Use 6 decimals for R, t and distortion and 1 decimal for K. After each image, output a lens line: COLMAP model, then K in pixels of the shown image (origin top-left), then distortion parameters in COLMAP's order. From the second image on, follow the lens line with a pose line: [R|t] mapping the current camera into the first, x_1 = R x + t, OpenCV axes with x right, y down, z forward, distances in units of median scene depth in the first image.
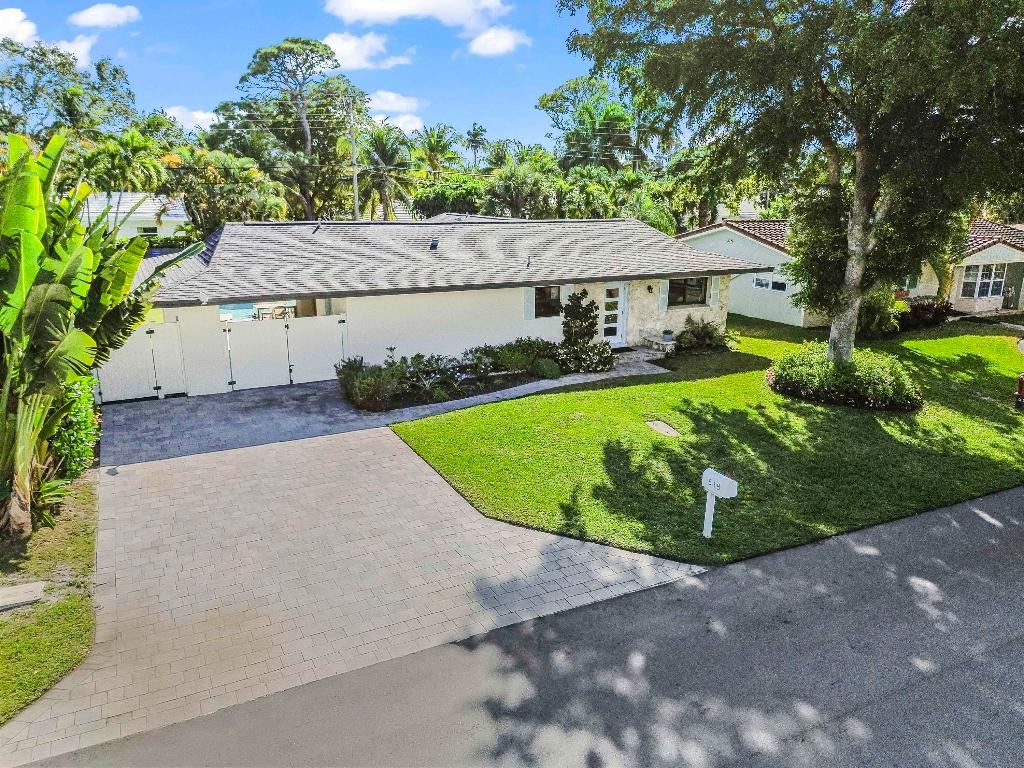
lens RADIAL K [[736.8, 0, 502.1], [0, 736.8, 383.8], [0, 0, 1]] dist [0.040685, -0.024769]
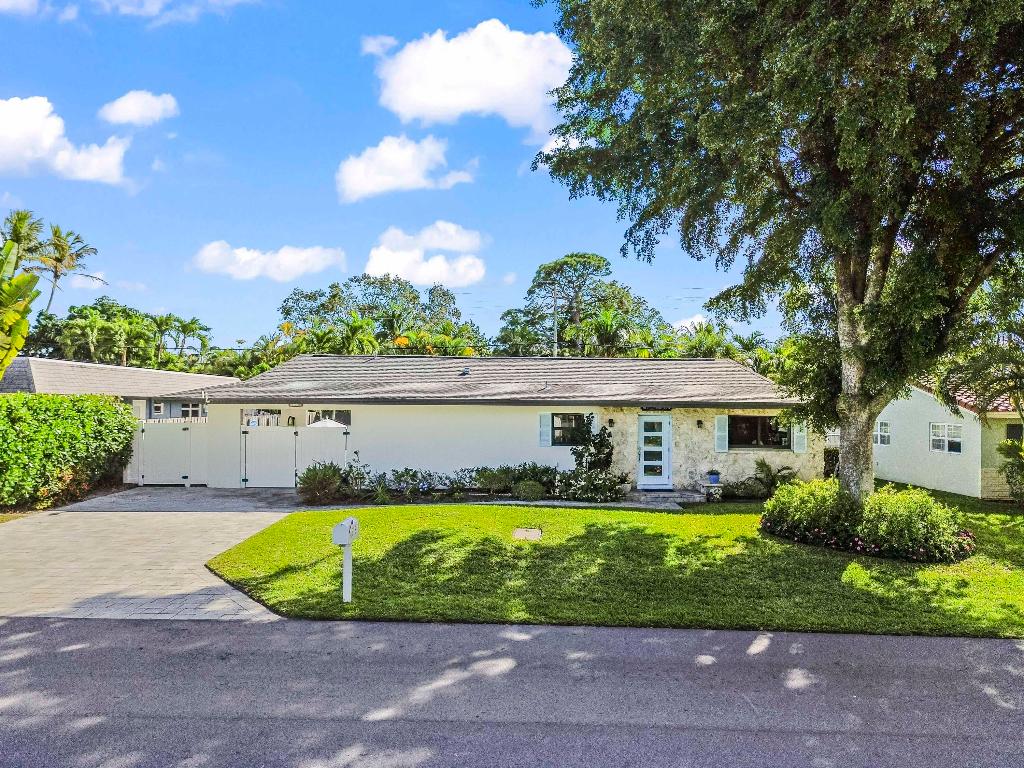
lens RADIAL K [[736.8, 0, 486.5], [0, 736.8, 425.8], [0, 0, 1]] dist [0.040685, -0.024769]
pose [[0.885134, 0.012897, -0.465158, 0.518962], [-0.119066, 0.972617, -0.199600, 0.106828], [0.449846, 0.232057, 0.862431, 0.173842]]
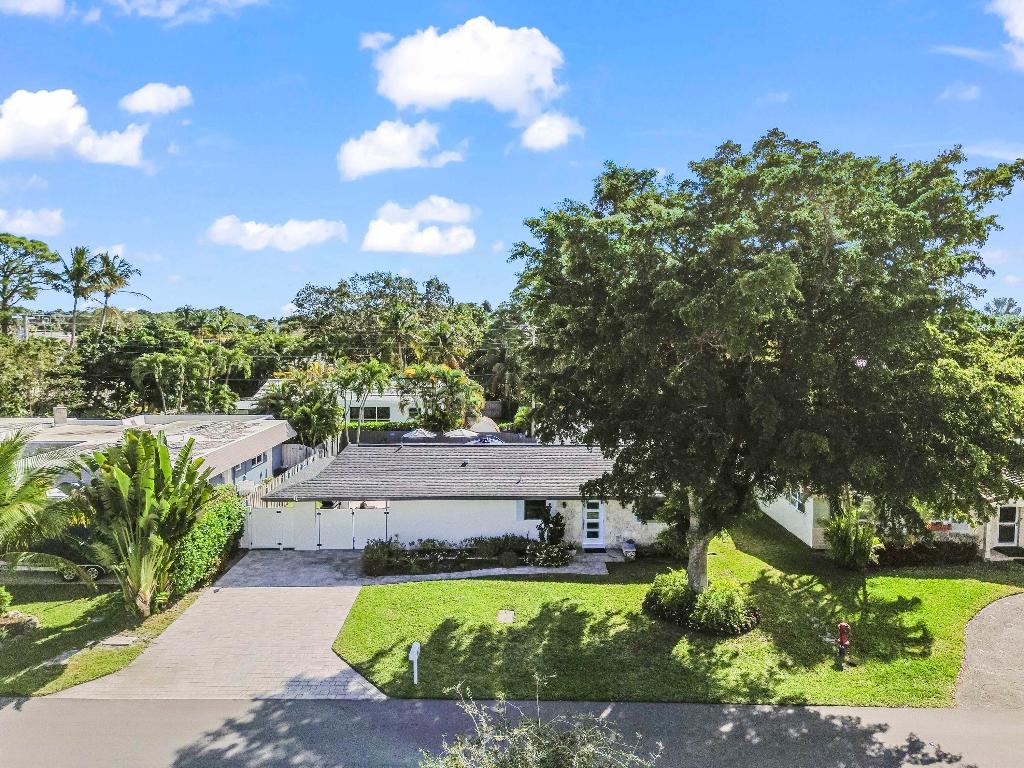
lens RADIAL K [[736.8, 0, 478.3], [0, 736.8, 356.4], [0, 0, 1]] dist [0.040685, -0.024769]
pose [[0.885998, 0.012363, -0.463525, 0.782522], [-0.109021, 0.977176, -0.182323, -0.162200], [0.450691, 0.212072, 0.867124, -0.427982]]
